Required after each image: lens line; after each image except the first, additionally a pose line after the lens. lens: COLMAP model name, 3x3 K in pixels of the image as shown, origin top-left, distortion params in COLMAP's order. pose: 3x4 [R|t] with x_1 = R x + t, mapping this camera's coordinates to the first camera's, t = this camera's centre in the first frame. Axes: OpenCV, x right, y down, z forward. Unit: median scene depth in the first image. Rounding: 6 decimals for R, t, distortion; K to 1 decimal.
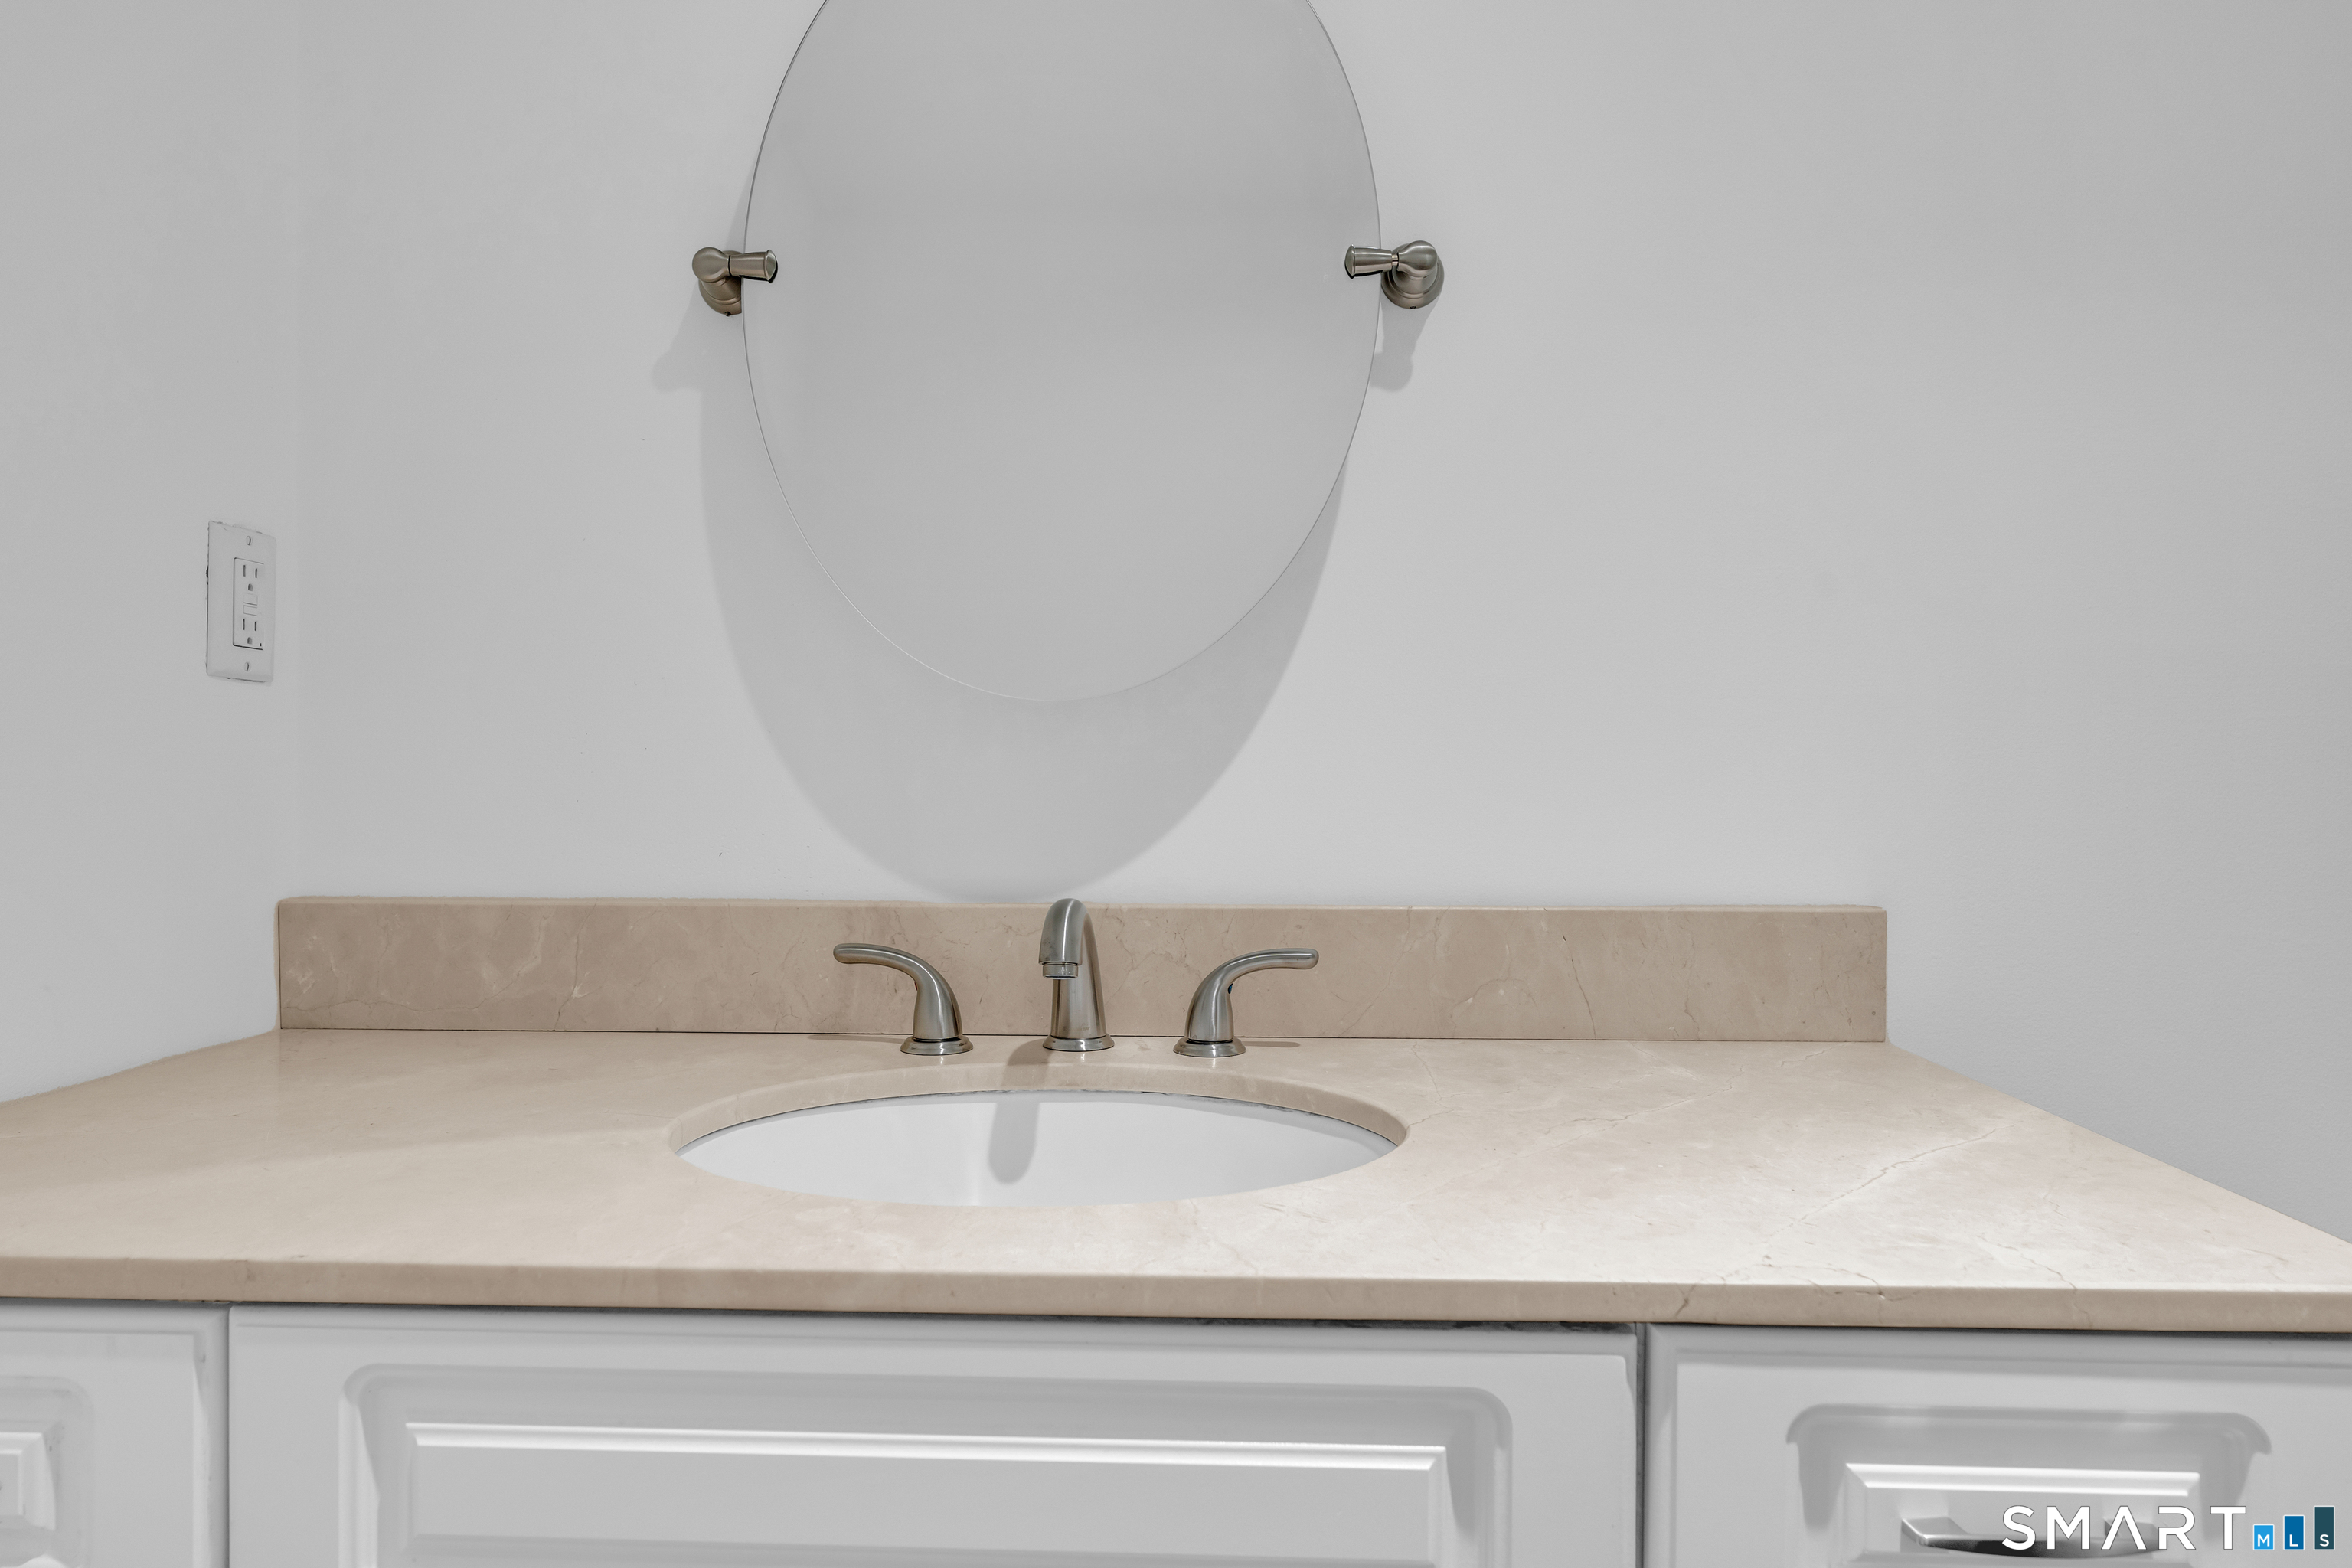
lens RADIAL K [[1526.6, 0, 1175.7], [0, 1526.6, 772.2], [0, 0, 1]] dist [-0.003731, -0.001443]
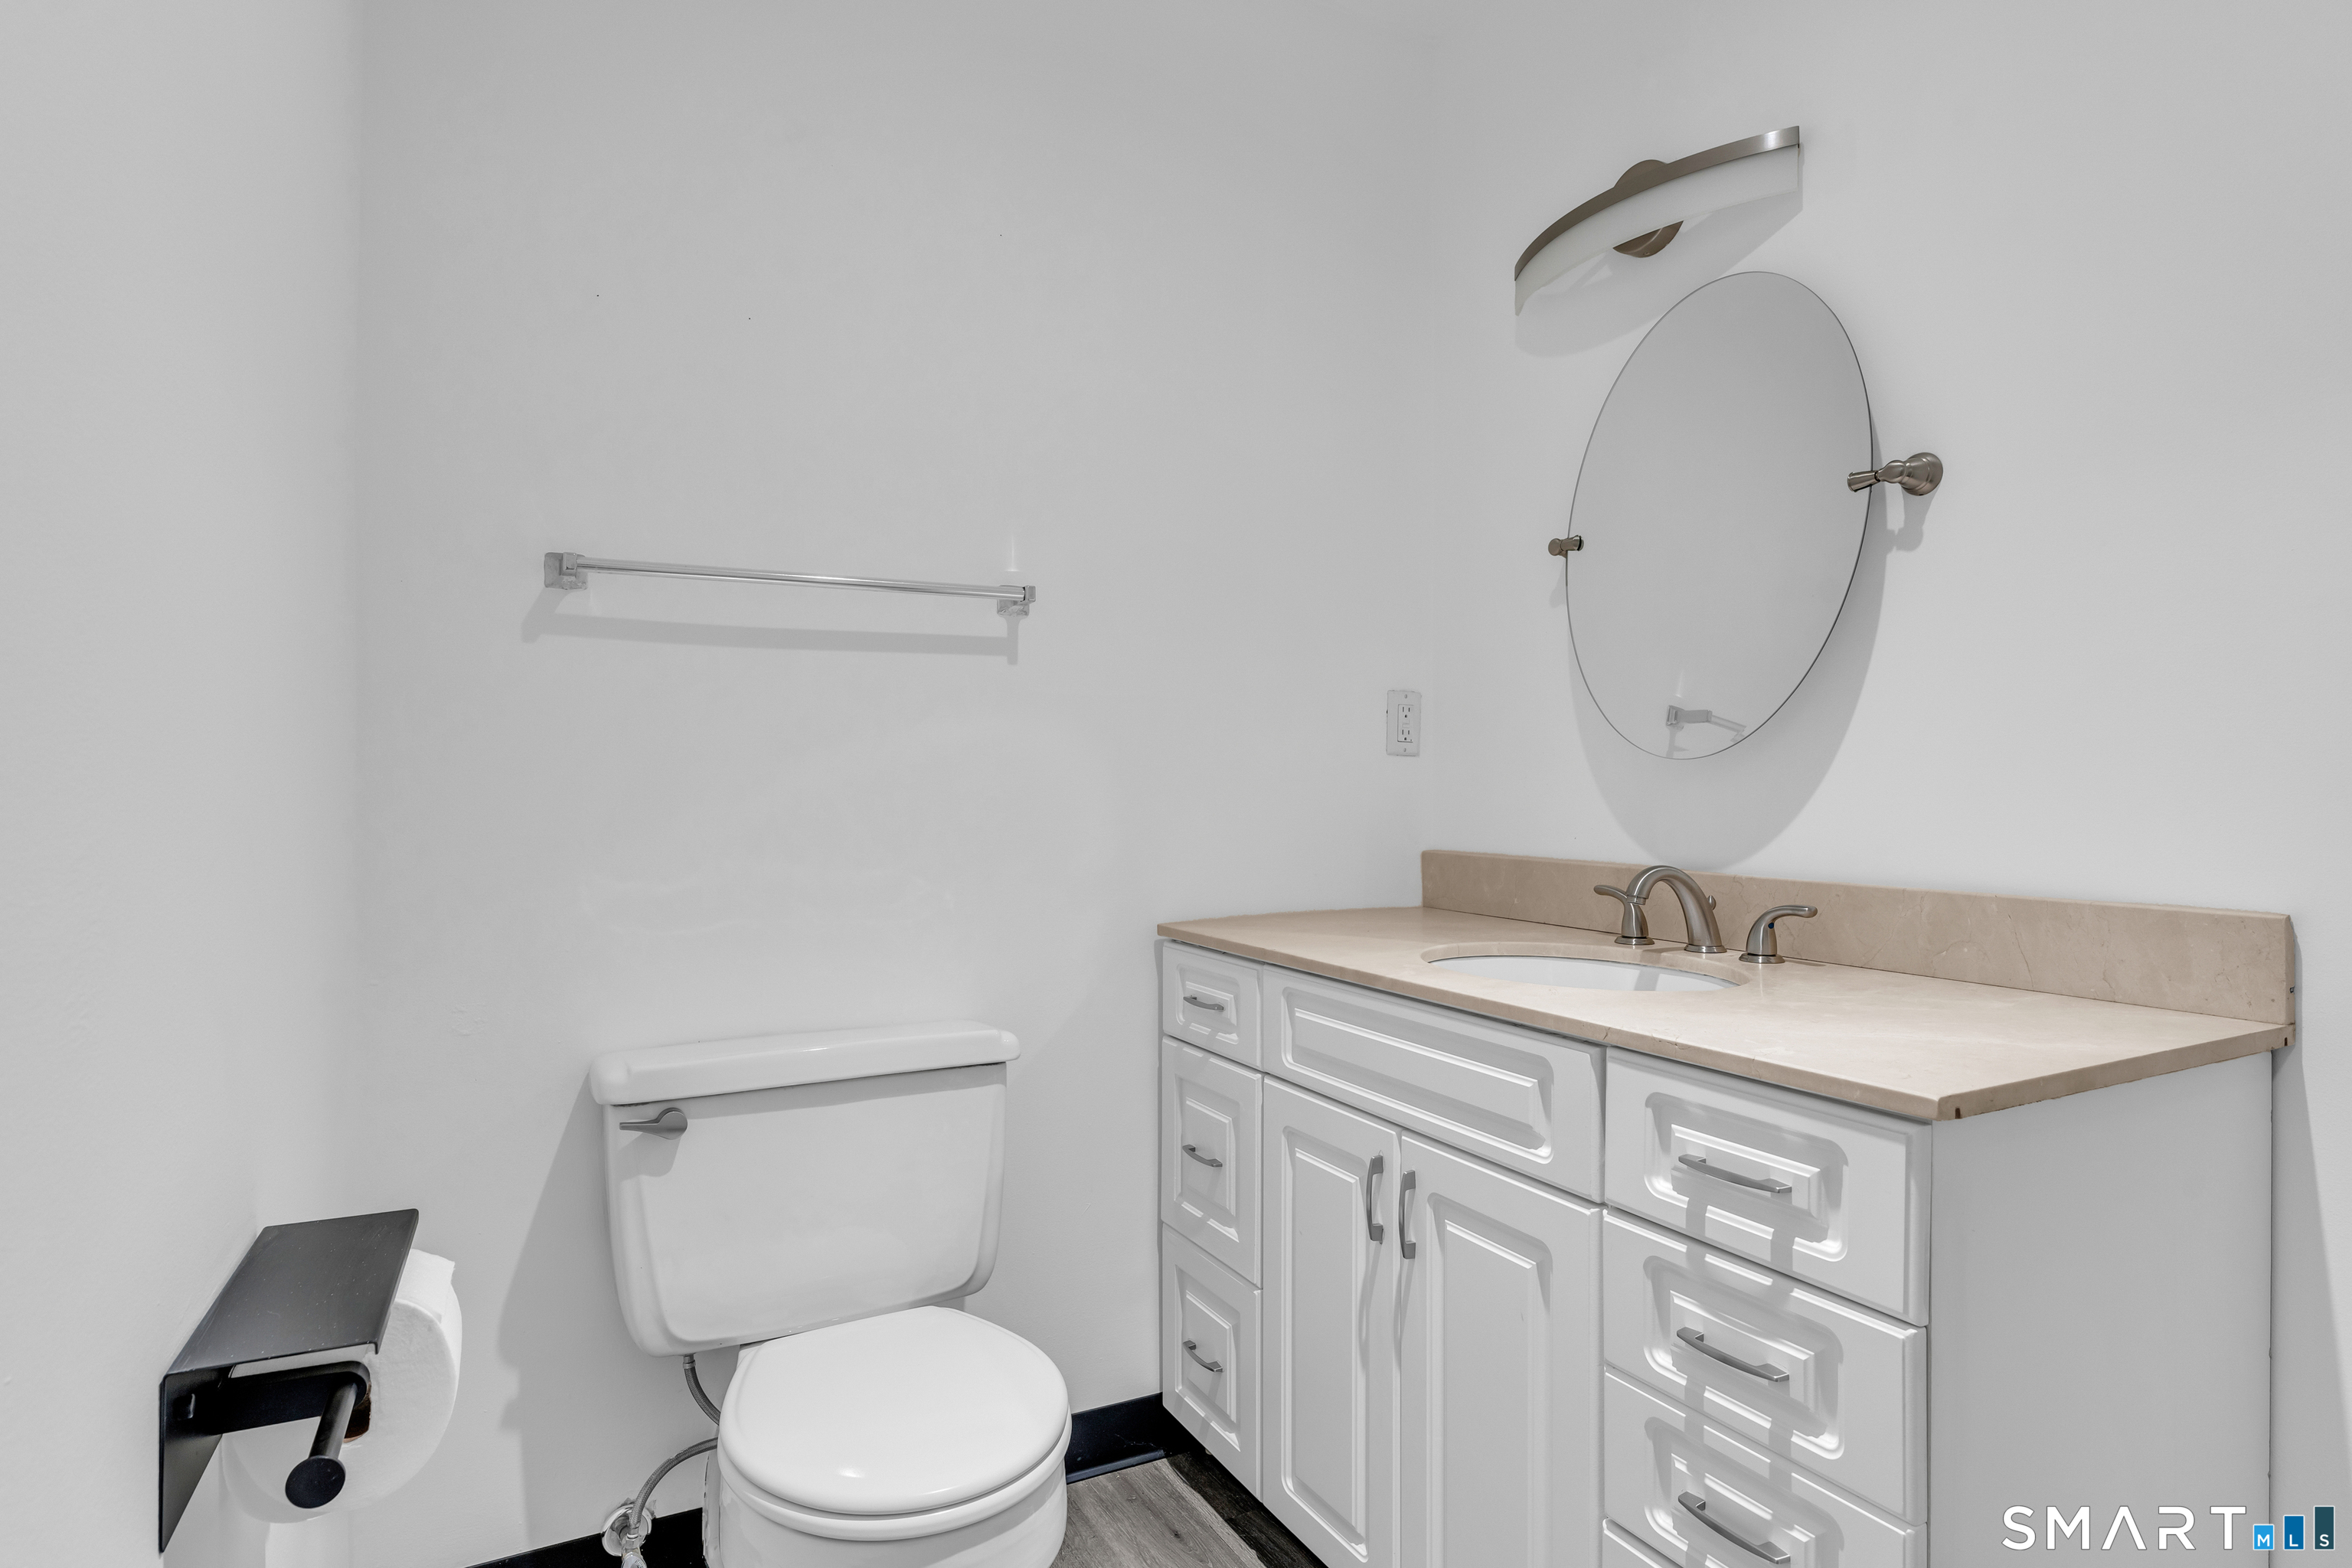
lens RADIAL K [[1194.0, 0, 1174.8], [0, 1194.0, 786.7], [0, 0, 1]] dist [-0.003592, 0.000840]
pose [[0.508819, 0.001910, -0.860871, 0.822397], [-0.002841, 0.999996, 0.000540, -0.012734], [0.860869, 0.002171, 0.508823, -0.251004]]
